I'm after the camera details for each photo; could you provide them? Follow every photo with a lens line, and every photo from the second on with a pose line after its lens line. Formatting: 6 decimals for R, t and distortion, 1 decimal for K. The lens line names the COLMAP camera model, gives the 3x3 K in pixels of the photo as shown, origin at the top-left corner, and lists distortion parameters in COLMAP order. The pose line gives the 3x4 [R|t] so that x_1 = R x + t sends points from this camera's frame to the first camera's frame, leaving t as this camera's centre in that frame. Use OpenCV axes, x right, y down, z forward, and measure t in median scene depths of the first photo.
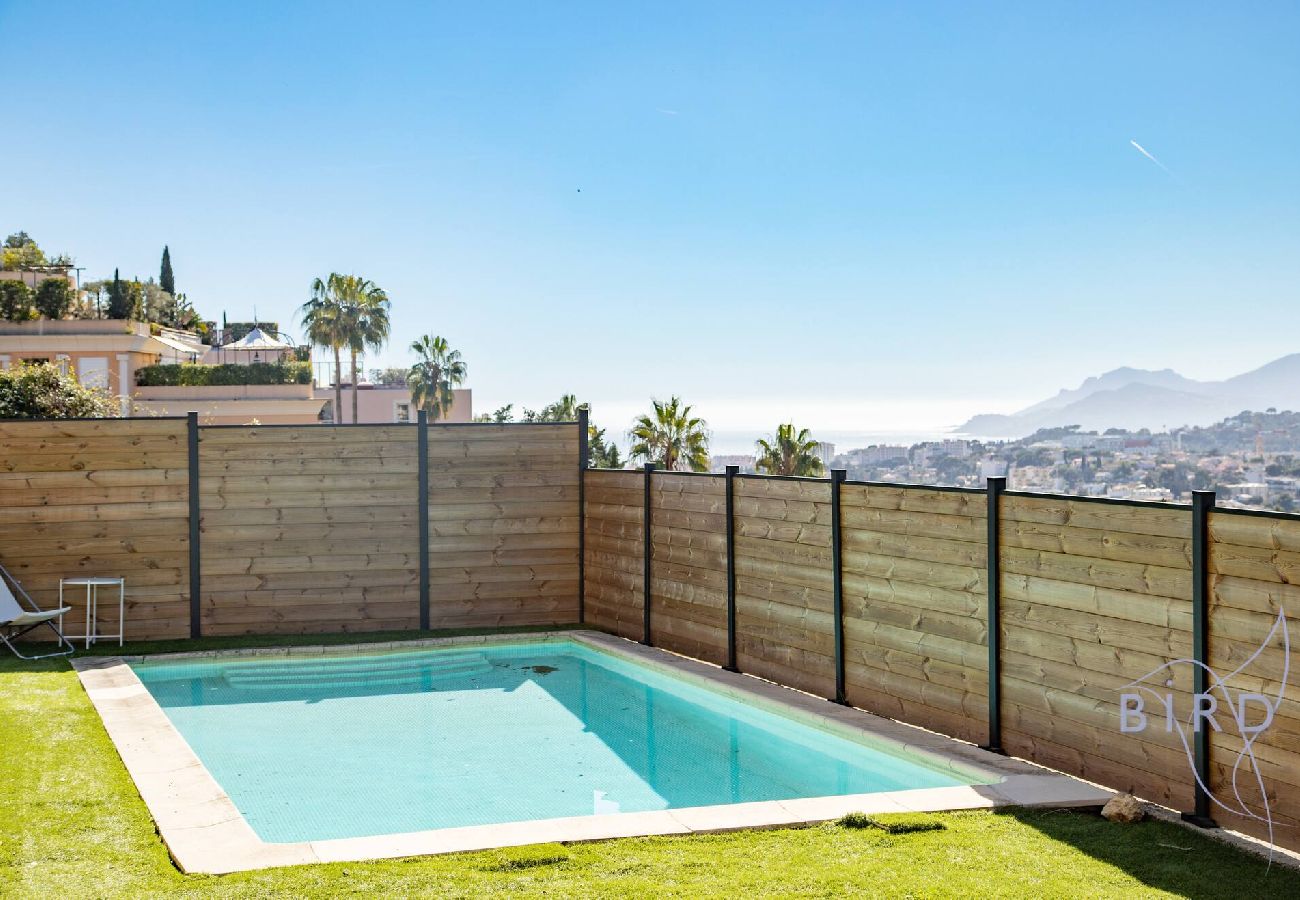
lens RADIAL K [[2116.1, 0, 650.0], [0, 2116.1, 450.0], [0, 0, 1]] dist [0.218556, 0.009867]
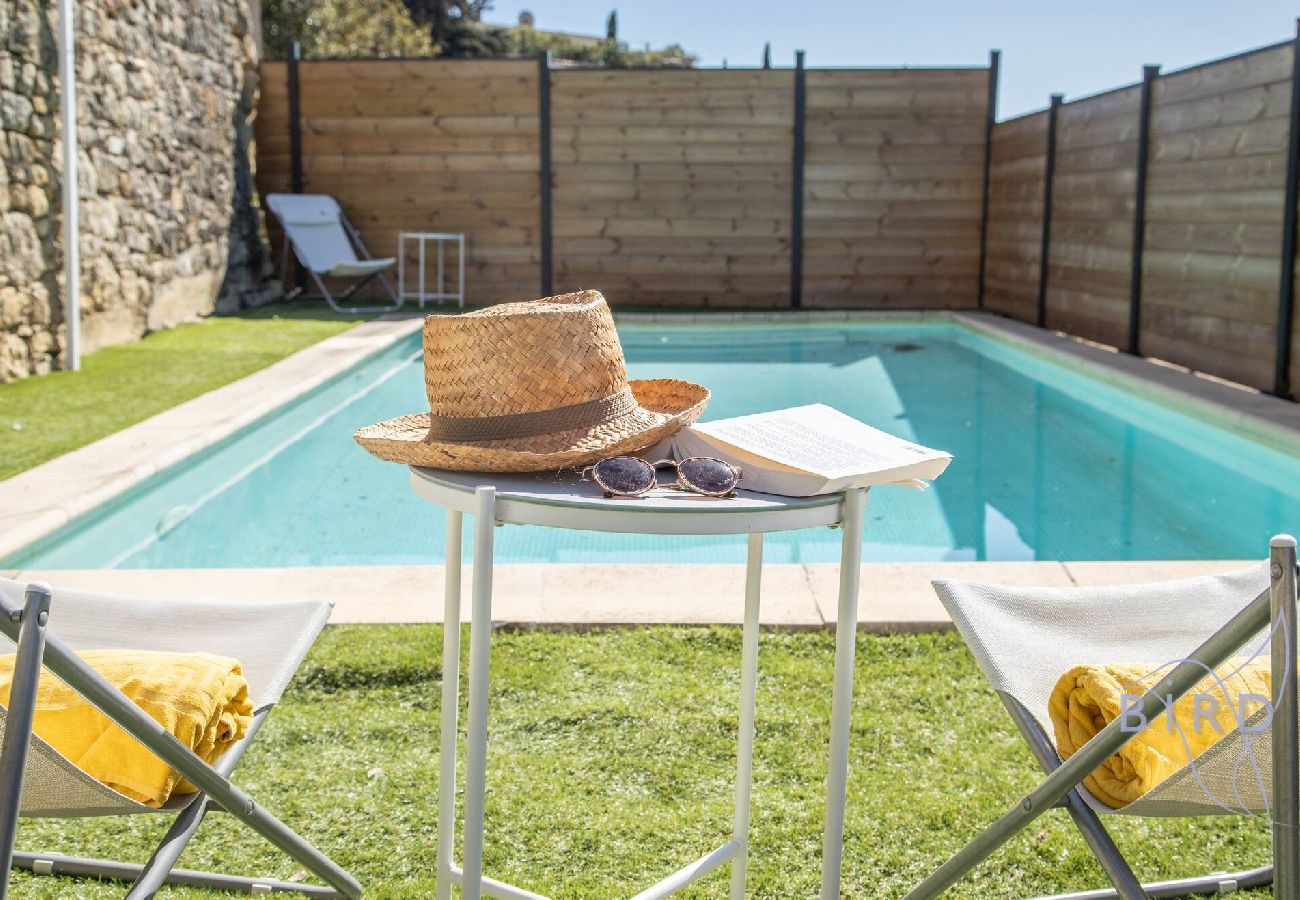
lens RADIAL K [[1610.1, 0, 650.0], [0, 1610.1, 450.0], [0, 0, 1]] dist [0.073055, 0.038554]
pose [[0.952473, 0.060457, -0.298564, 0.041371], [-0.018187, 0.989646, 0.142375, 0.050164], [0.304081, -0.130178, 0.943710, 0.348716]]
